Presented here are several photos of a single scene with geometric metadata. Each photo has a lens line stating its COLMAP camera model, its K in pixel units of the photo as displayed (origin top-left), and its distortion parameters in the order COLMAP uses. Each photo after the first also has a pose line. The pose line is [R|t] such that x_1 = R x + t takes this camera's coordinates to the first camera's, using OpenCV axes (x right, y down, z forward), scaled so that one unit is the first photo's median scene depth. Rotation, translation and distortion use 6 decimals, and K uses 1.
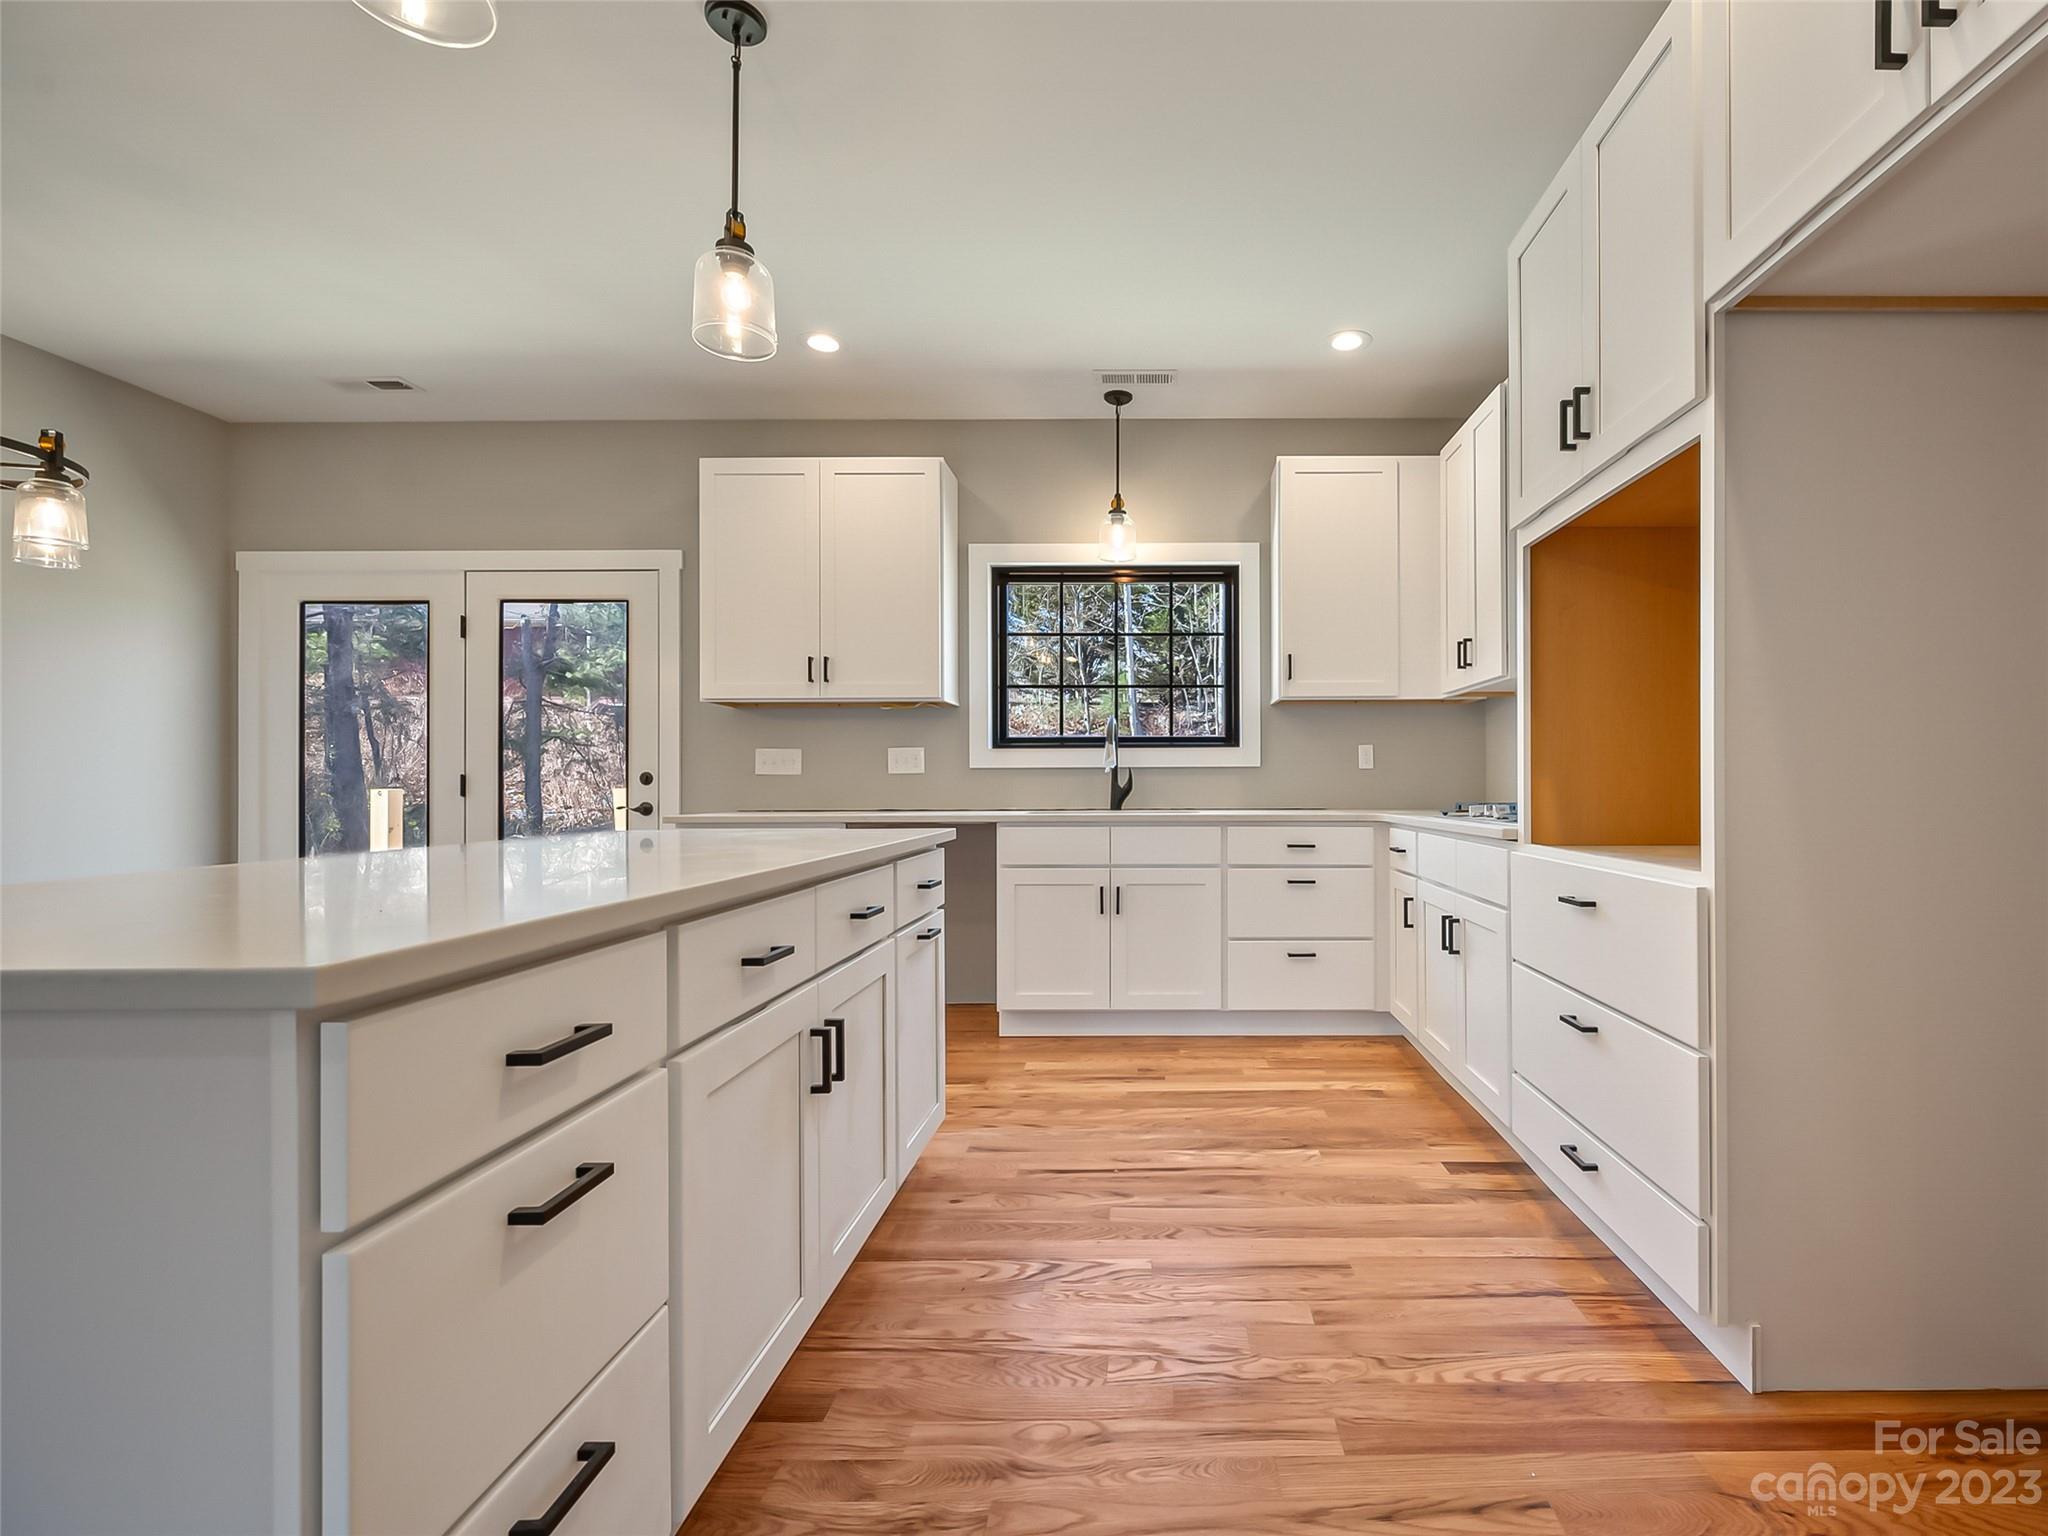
lens RADIAL K [[908.2, 0, 1150.8], [0, 908.2, 779.0], [0, 0, 1]] dist [-0.004260, -0.000901]
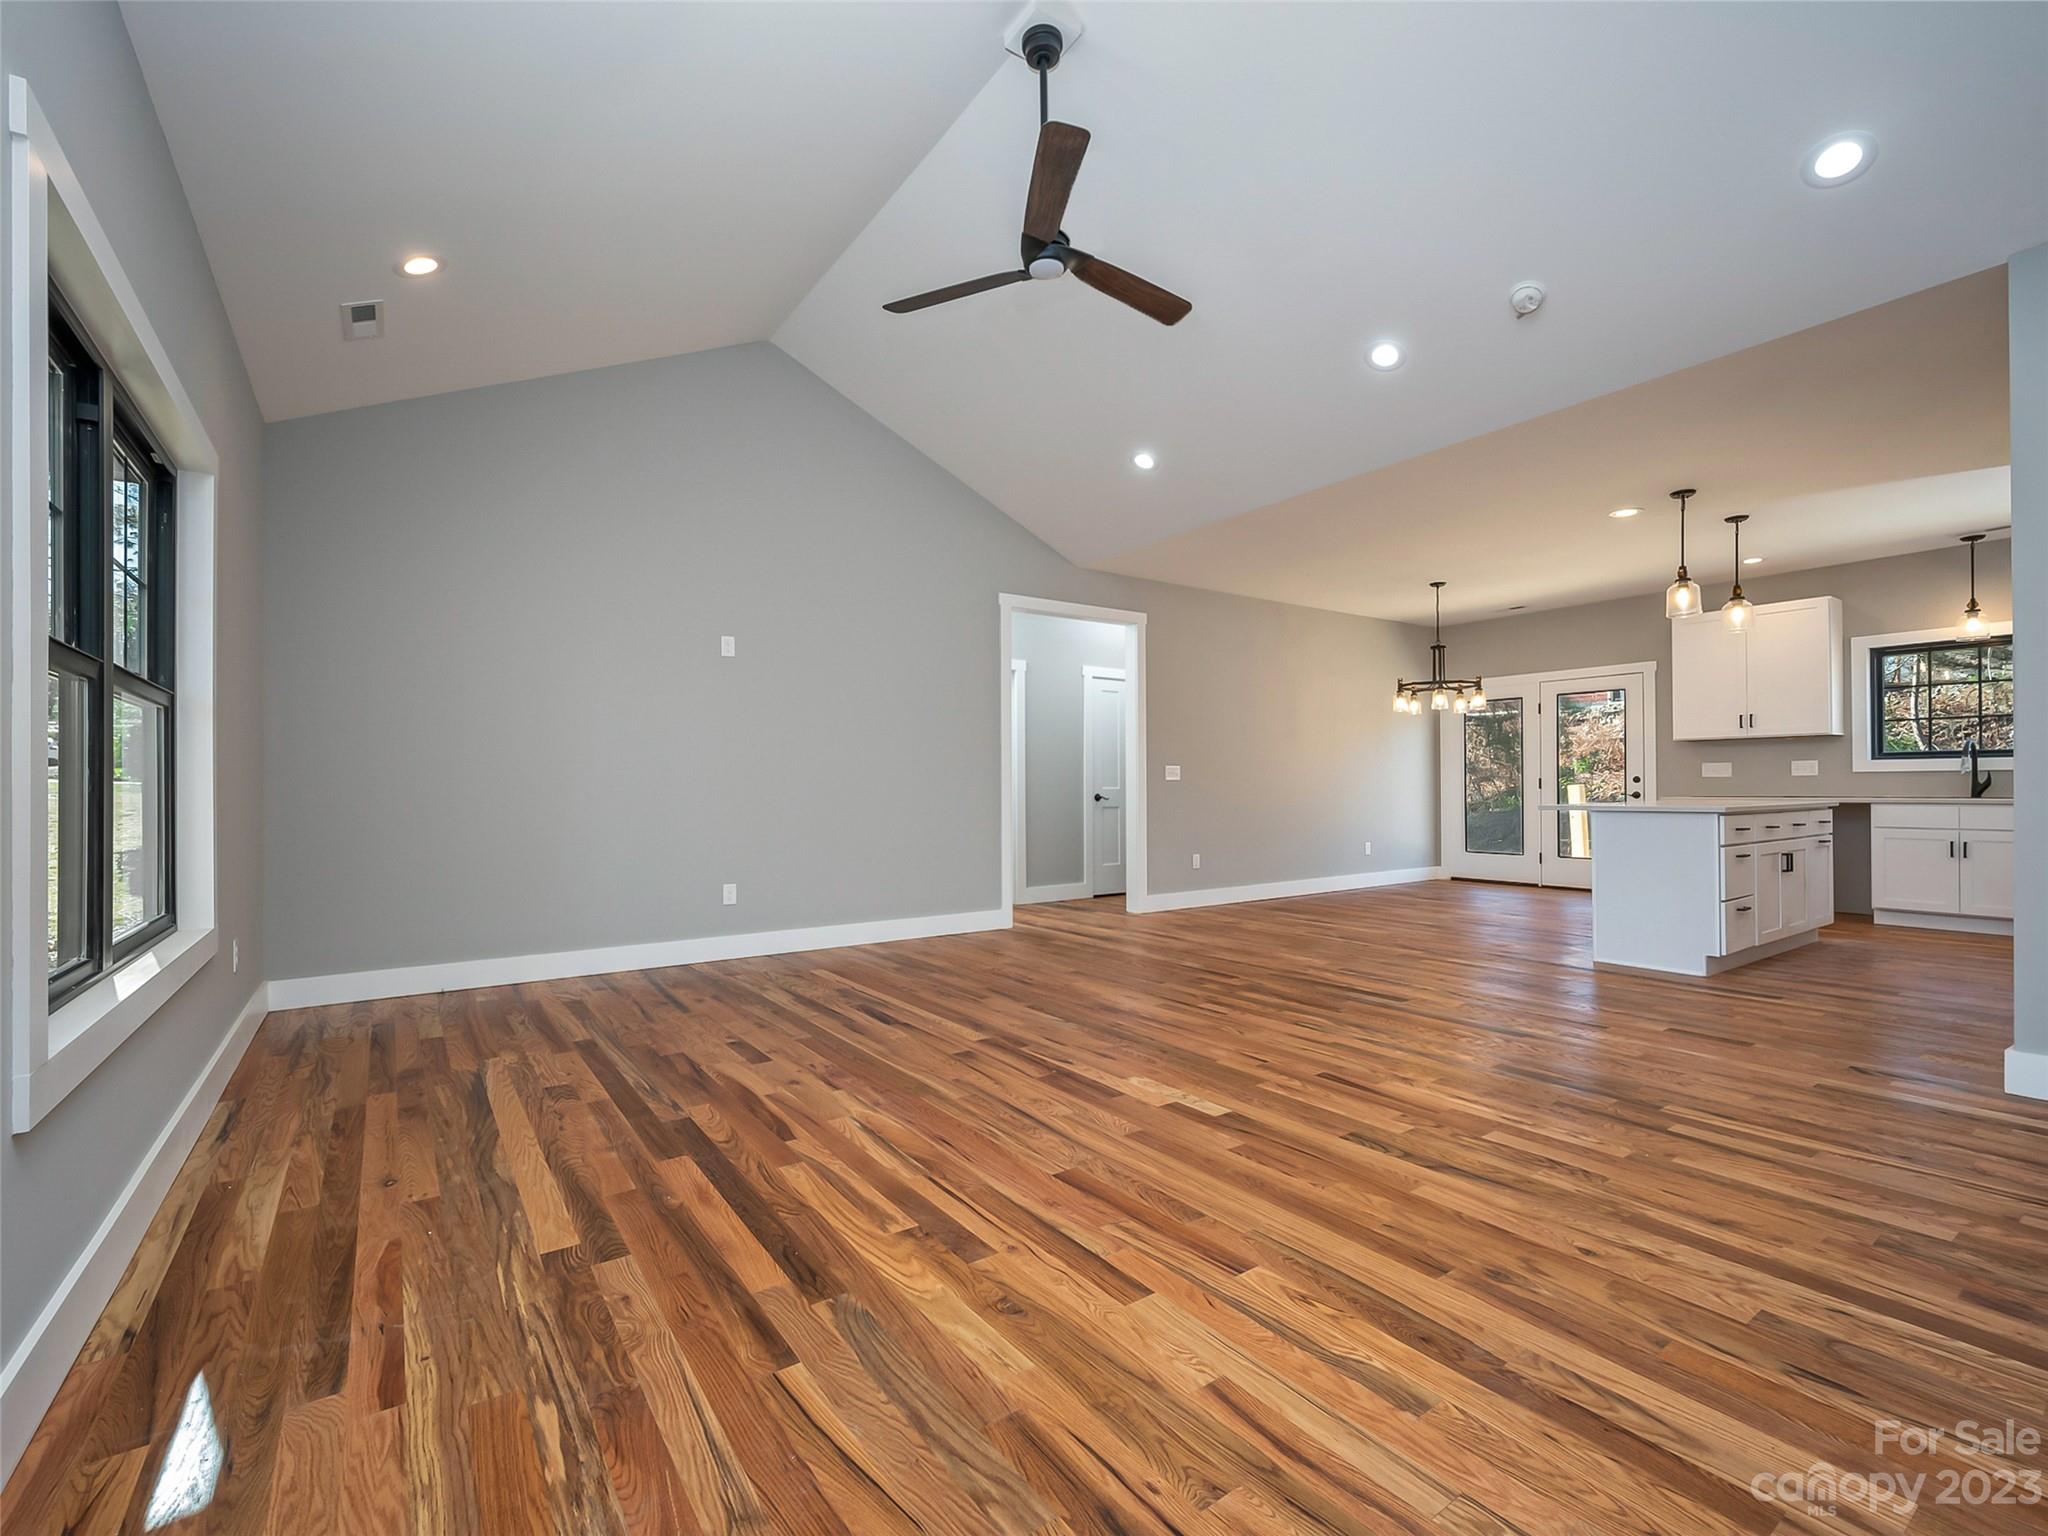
lens RADIAL K [[893.9, 0, 1050.6], [0, 893.9, 781.5], [0, 0, 1]] dist [-0.000824, -0.000263]
pose [[0.585355, -0.004507, -0.810765, 0.286870], [0.010518, 0.999943, 0.002035, -0.014218], [0.810709, -0.009719, 0.585369, -1.236111]]
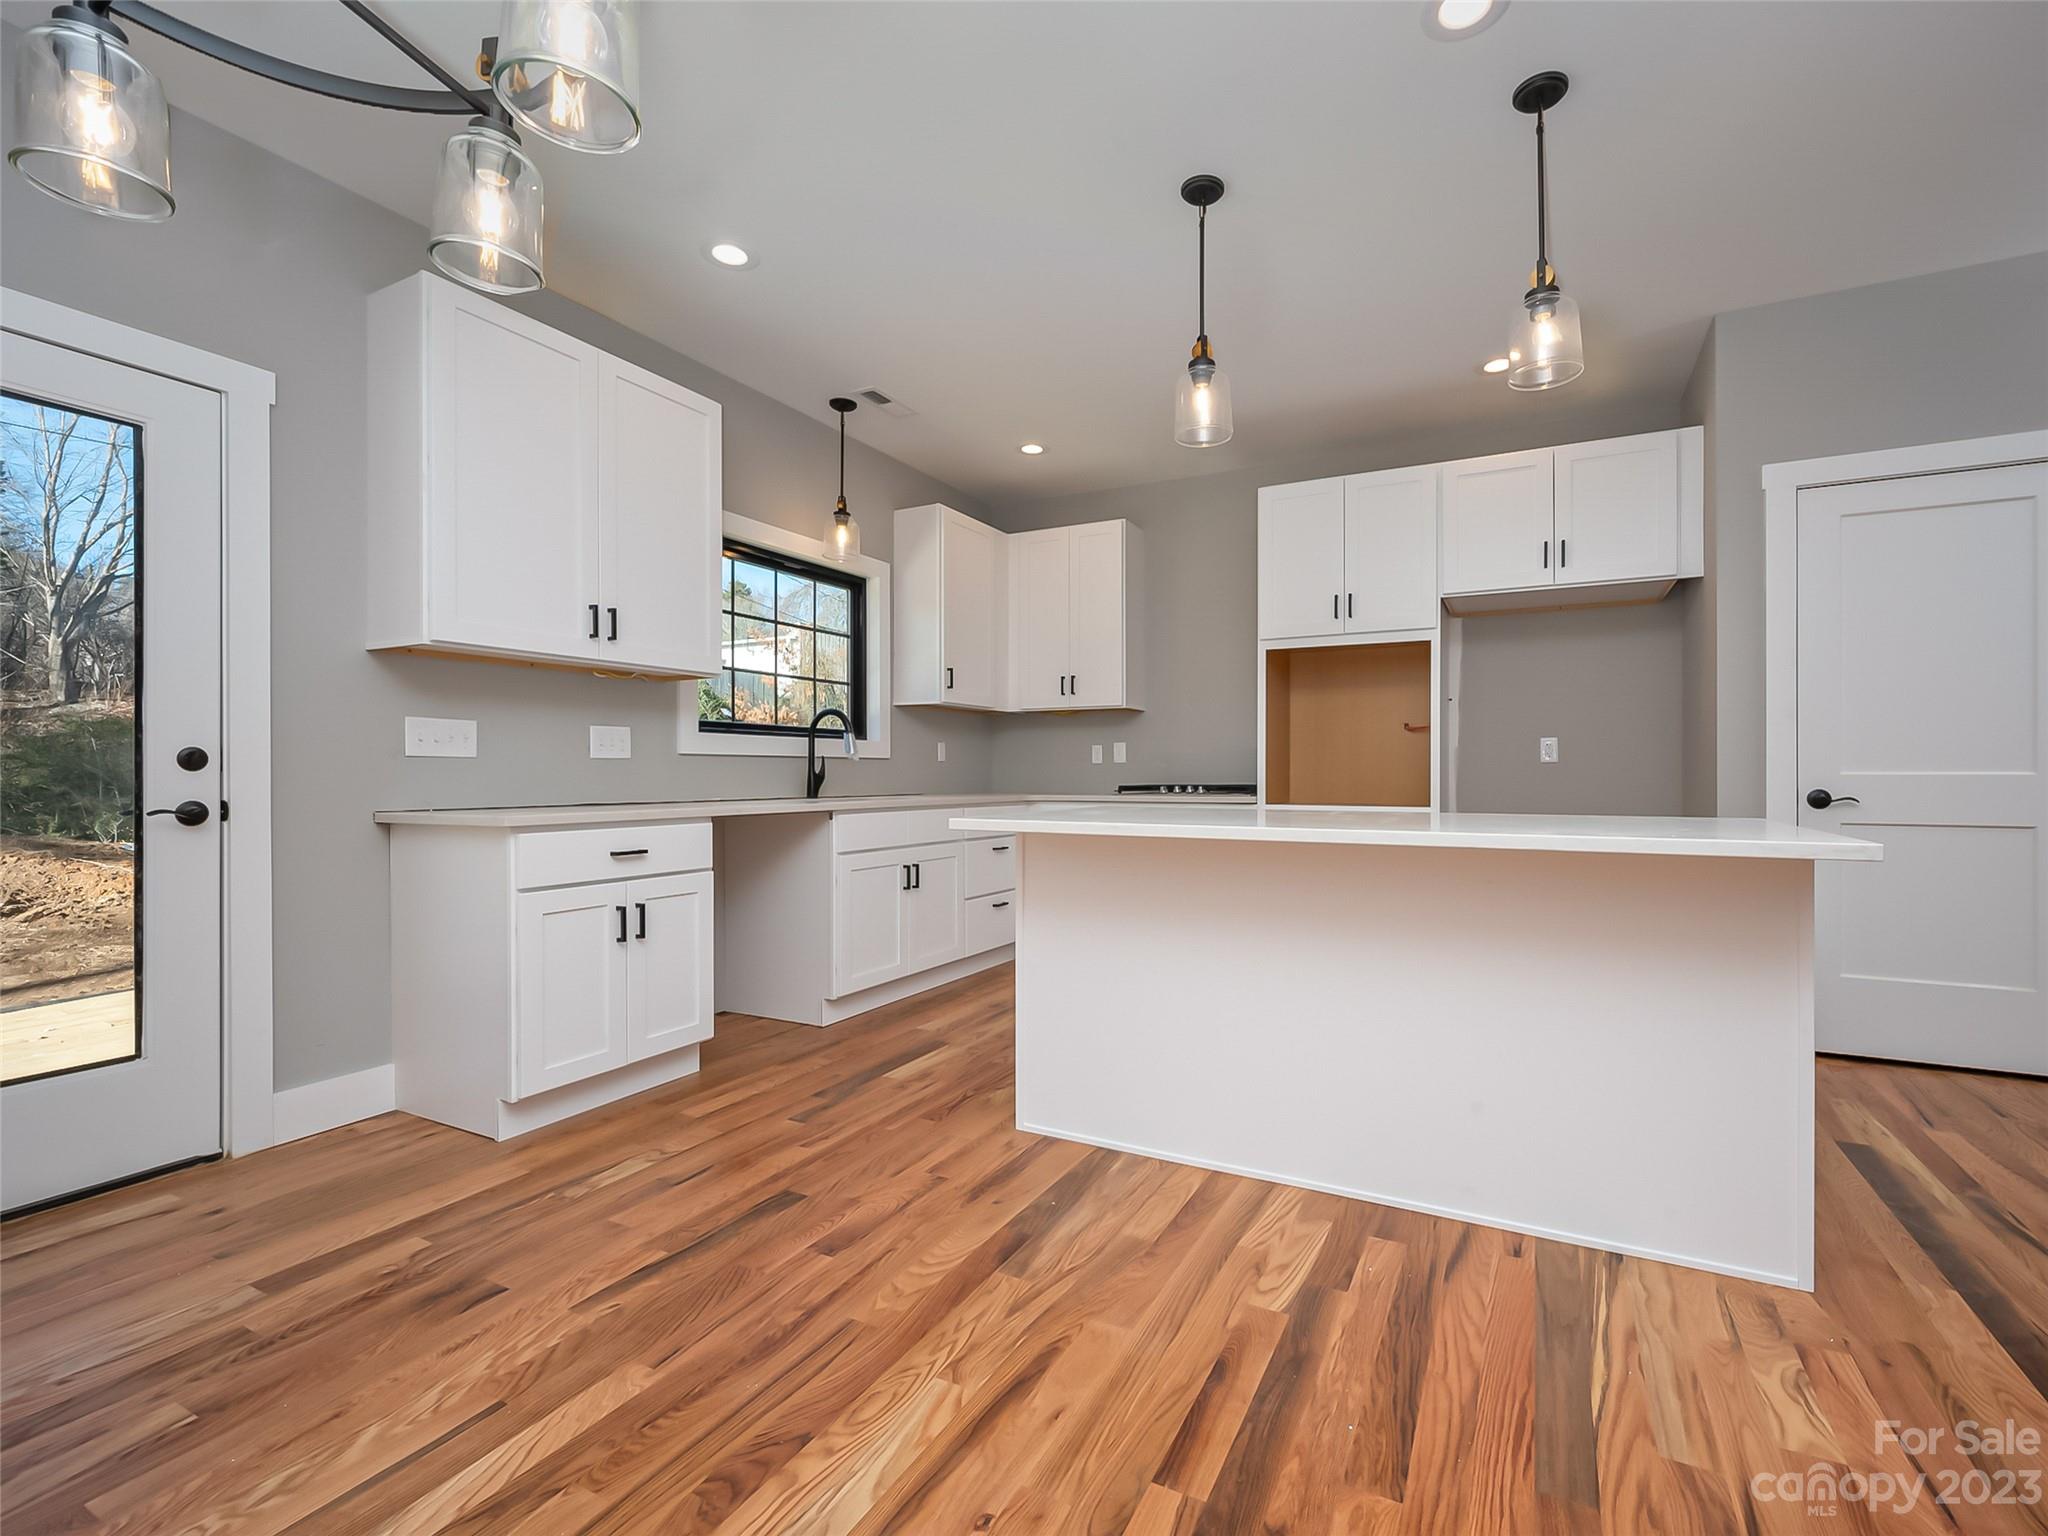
lens RADIAL K [[923.2, 0, 1080.3], [0, 923.2, 775.6], [0, 0, 1]] dist [-0.000702, -0.000061]
pose [[0.453960, 0.002207, 0.891020, -0.867359], [-0.007382, 0.999972, 0.001284, 0.005366], [-0.890992, -0.007161, 0.453963, 0.273027]]
